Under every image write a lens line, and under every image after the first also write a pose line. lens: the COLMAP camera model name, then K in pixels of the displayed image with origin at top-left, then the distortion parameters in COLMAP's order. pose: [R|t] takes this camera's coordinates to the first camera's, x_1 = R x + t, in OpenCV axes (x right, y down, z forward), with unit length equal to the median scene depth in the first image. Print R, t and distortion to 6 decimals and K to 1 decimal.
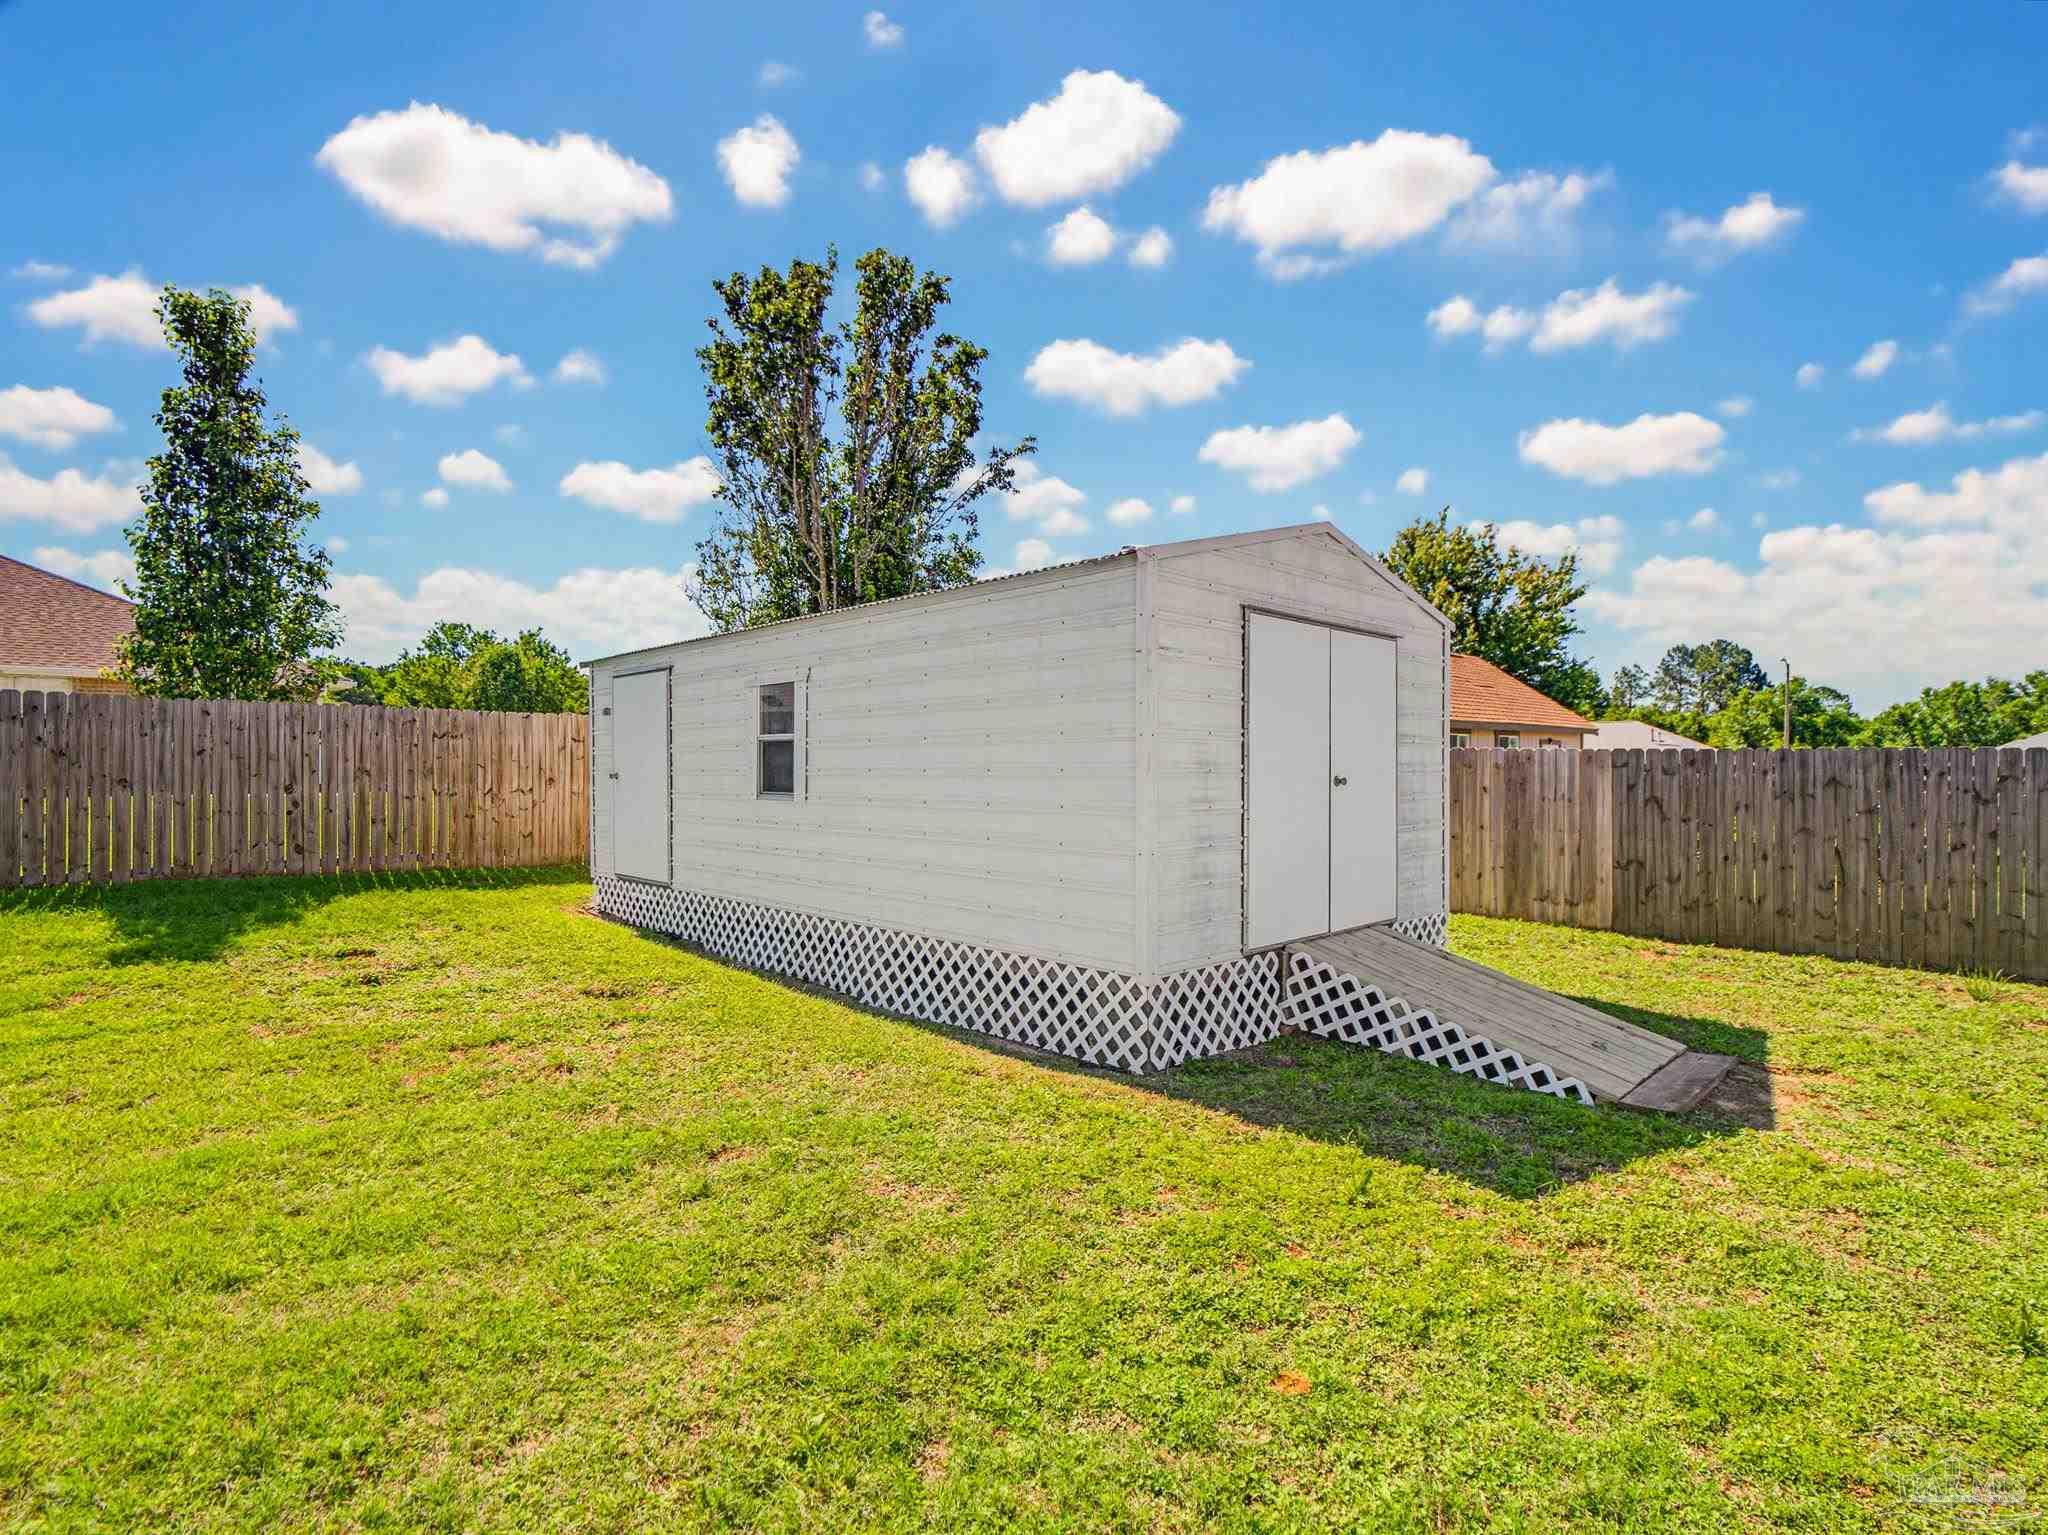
lens RADIAL K [[998.6, 0, 1027.7], [0, 998.6, 766.1], [0, 0, 1]] dist [-0.018402, -0.000367]
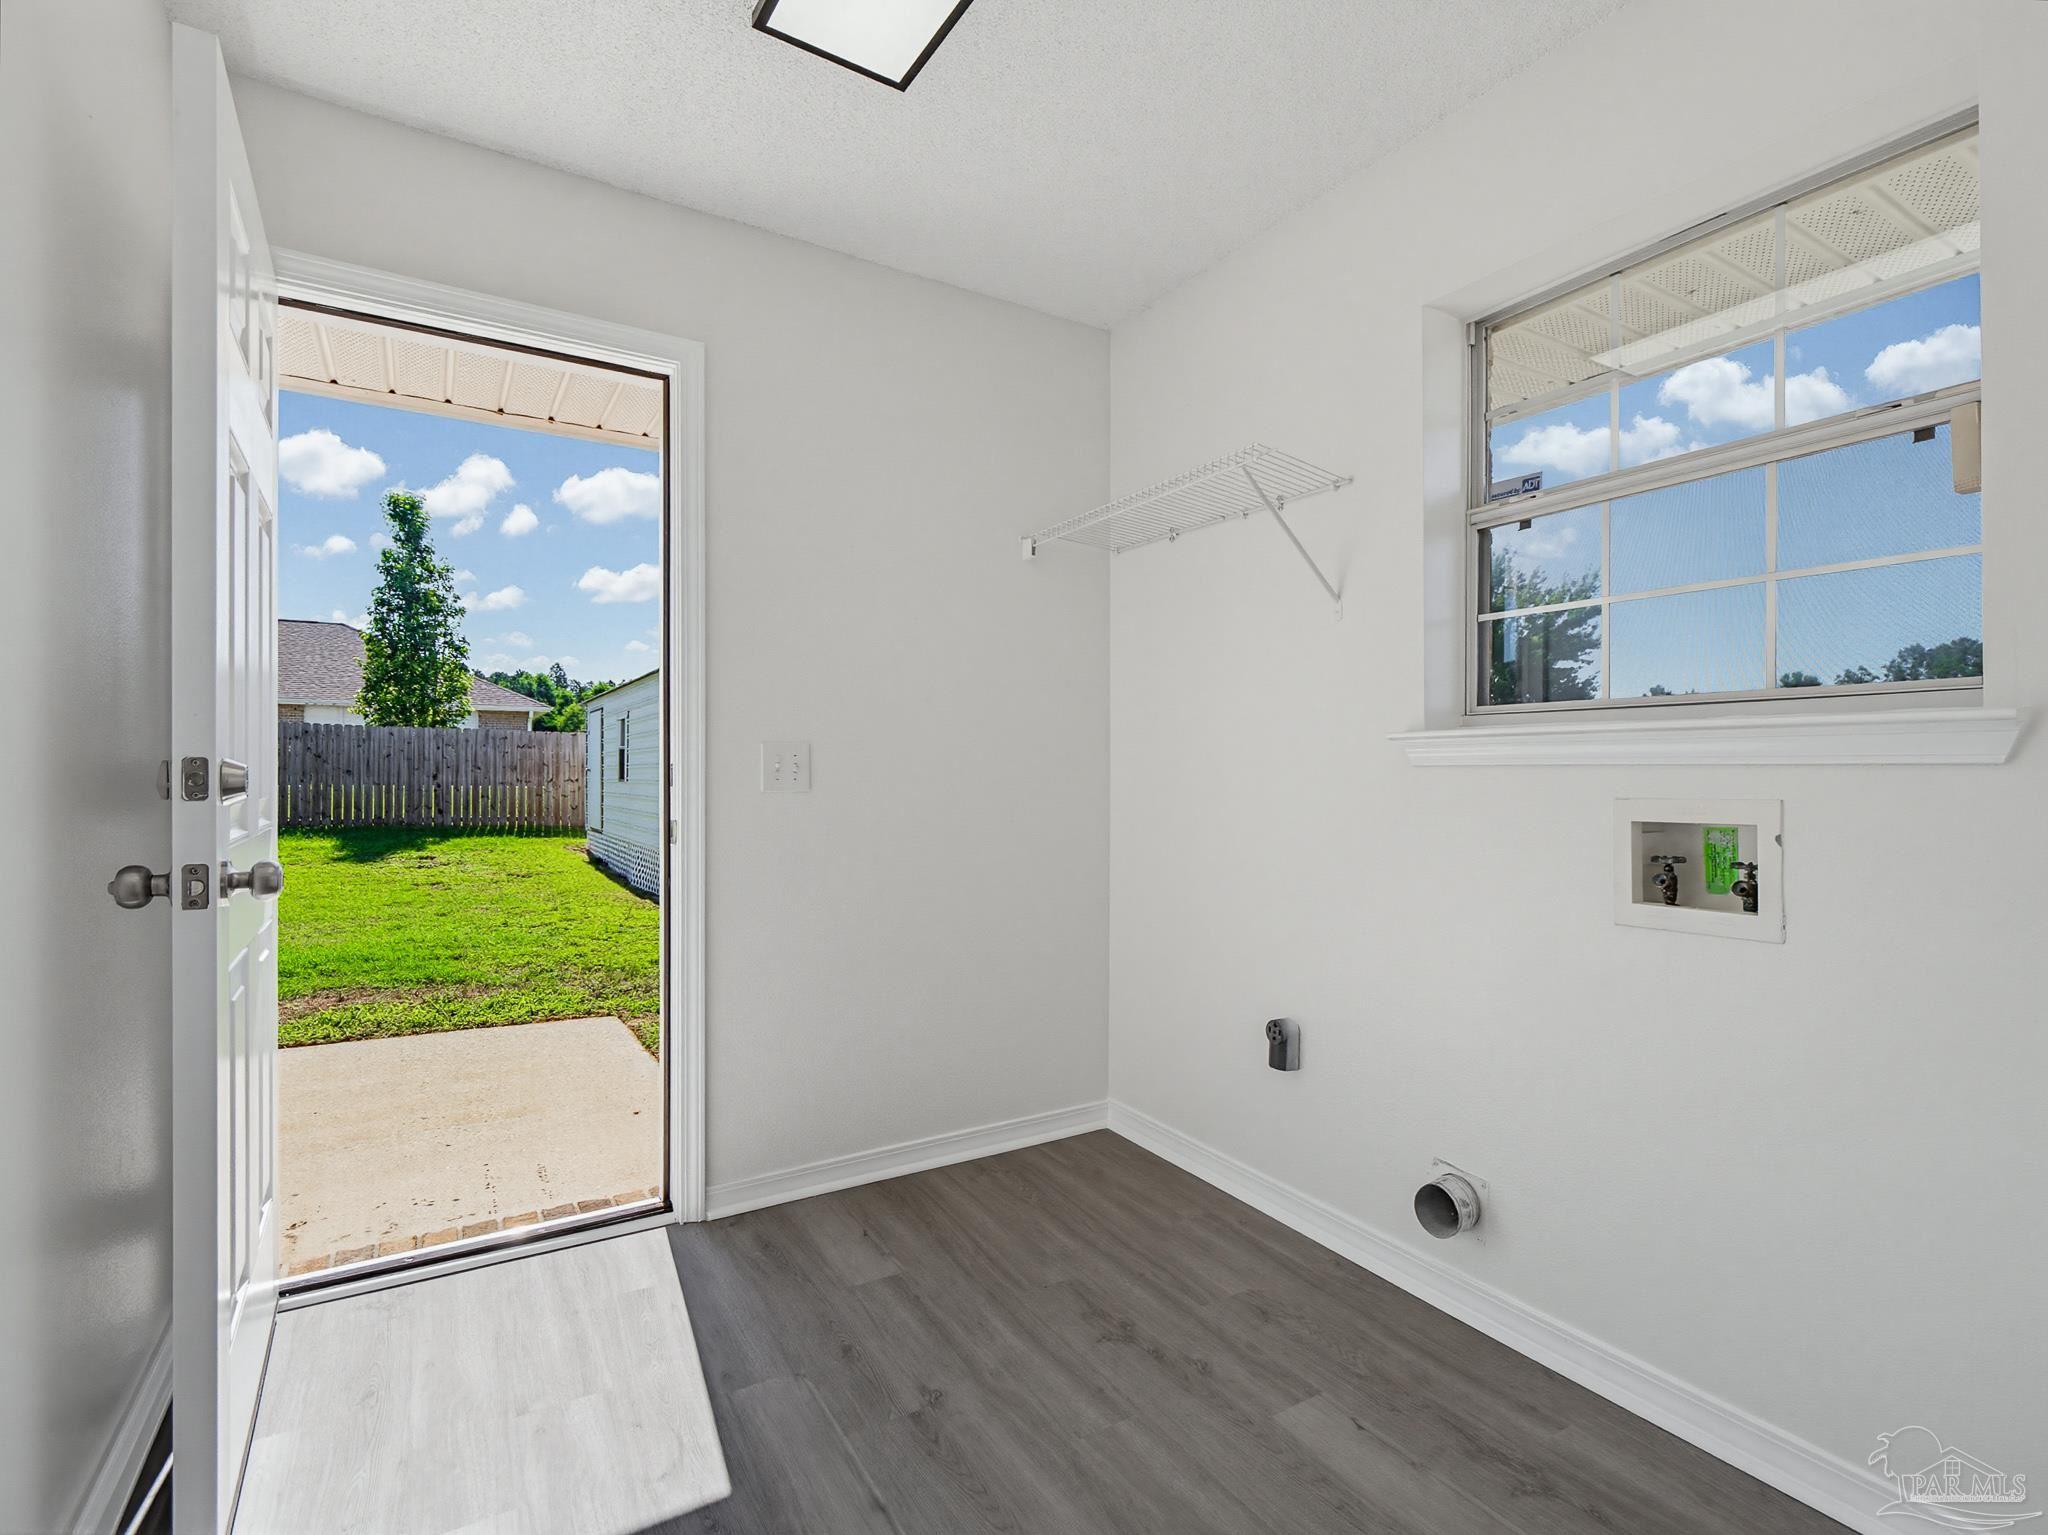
lens RADIAL K [[981.9, 0, 1028.4], [0, 981.9, 766.1], [0, 0, 1]] dist [-0.003105, -0.003570]
pose [[0.968261, 0.005805, -0.249873, 0.666011], [-0.008133, 0.999933, -0.008285, 0.009173], [0.249808, 0.010055, 0.968243, -0.396128]]
